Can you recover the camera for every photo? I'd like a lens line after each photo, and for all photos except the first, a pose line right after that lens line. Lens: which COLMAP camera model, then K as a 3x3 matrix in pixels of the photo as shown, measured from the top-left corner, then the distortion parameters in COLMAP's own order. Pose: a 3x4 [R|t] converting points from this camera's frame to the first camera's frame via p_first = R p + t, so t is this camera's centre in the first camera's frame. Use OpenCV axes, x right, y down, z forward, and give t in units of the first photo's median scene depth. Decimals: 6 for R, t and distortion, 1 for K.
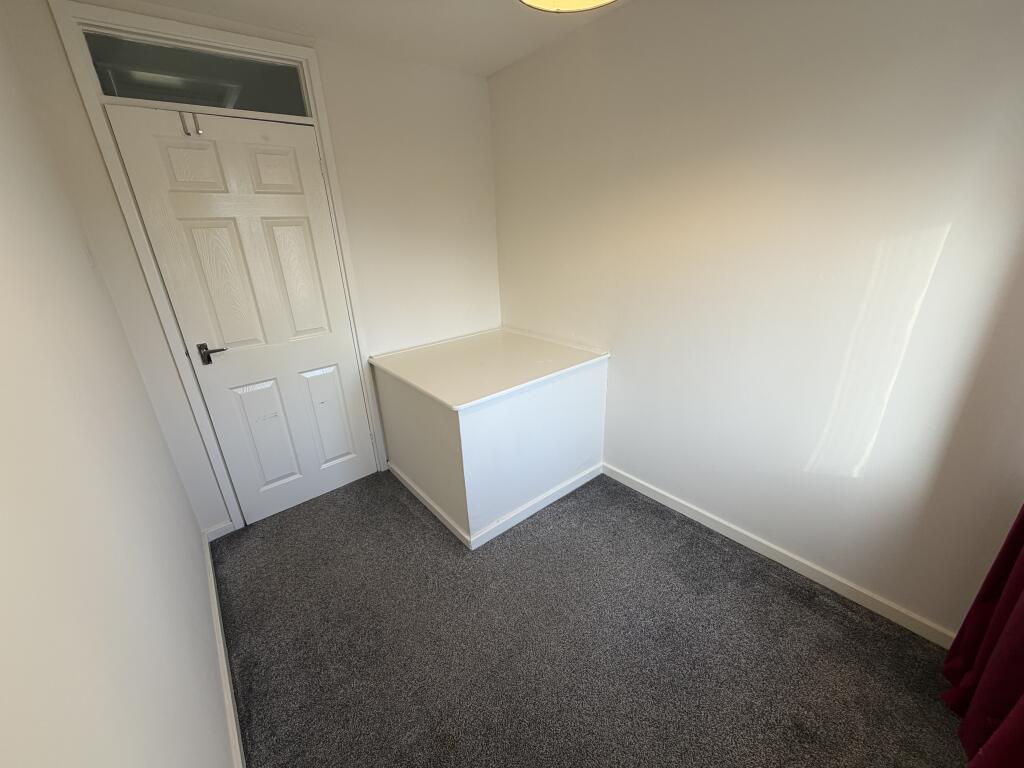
lens RADIAL K [[408.4, 0, 510.6], [0, 408.4, 383.9], [0, 0, 1]] dist [-0.000986, 0.000112]
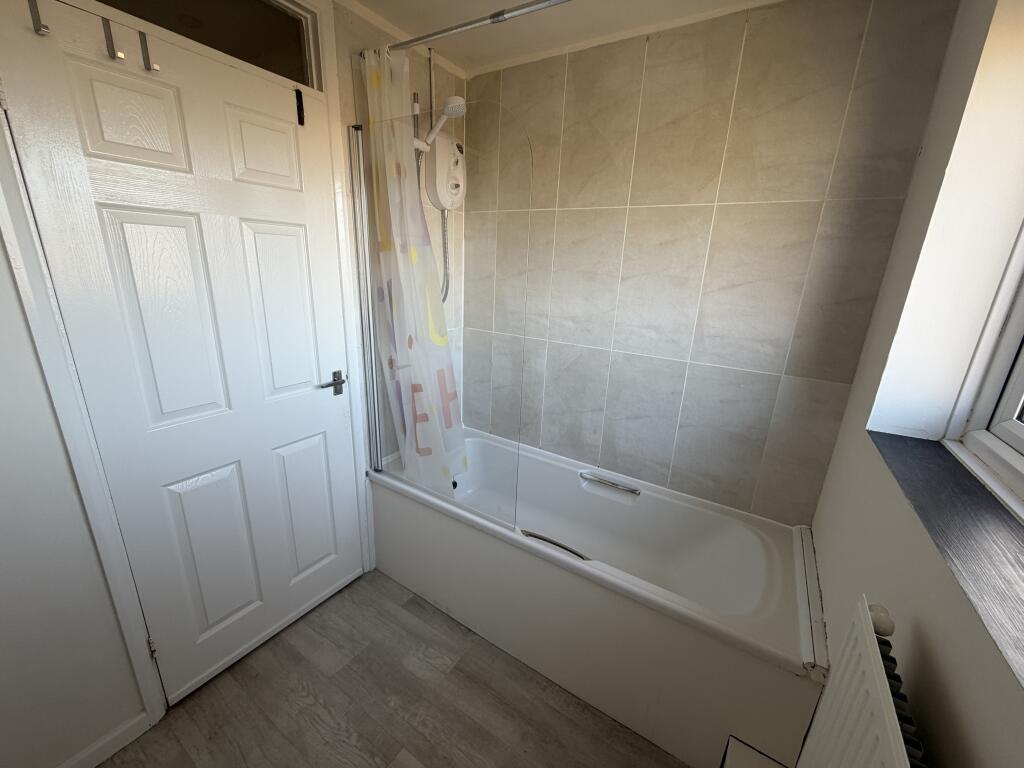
lens RADIAL K [[408.4, 0, 510.6], [0, 408.4, 383.9], [0, 0, 1]] dist [-0.000986, 0.000112]
pose [[0.947090, -0.002994, 0.320955, -0.385744], [0.027152, 0.997119, -0.070820, -0.080590], [-0.319818, 0.075788, 0.944443, 0.249155]]
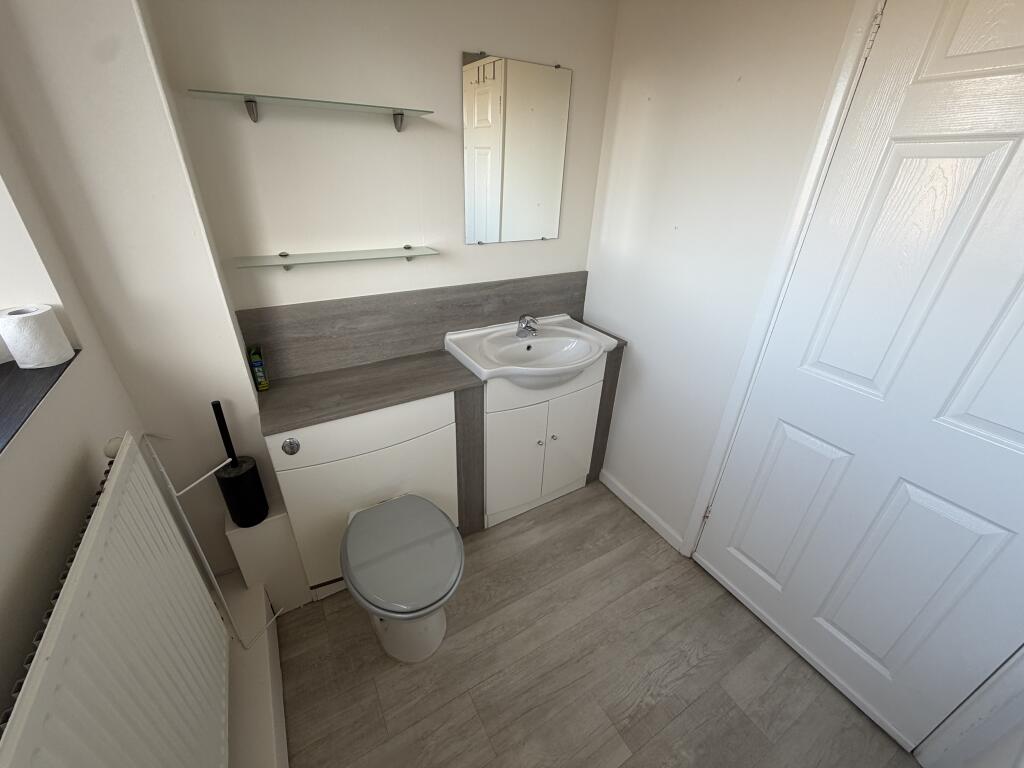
lens RADIAL K [[408.4, 0, 510.6], [0, 408.4, 383.9], [0, 0, 1]] dist [-0.000986, 0.000112]
pose [[-0.152207, 0.500198, -0.852429, -0.096606], [-0.377070, 0.767854, 0.517899, -0.200549], [0.913593, 0.400253, 0.071737, 0.521994]]
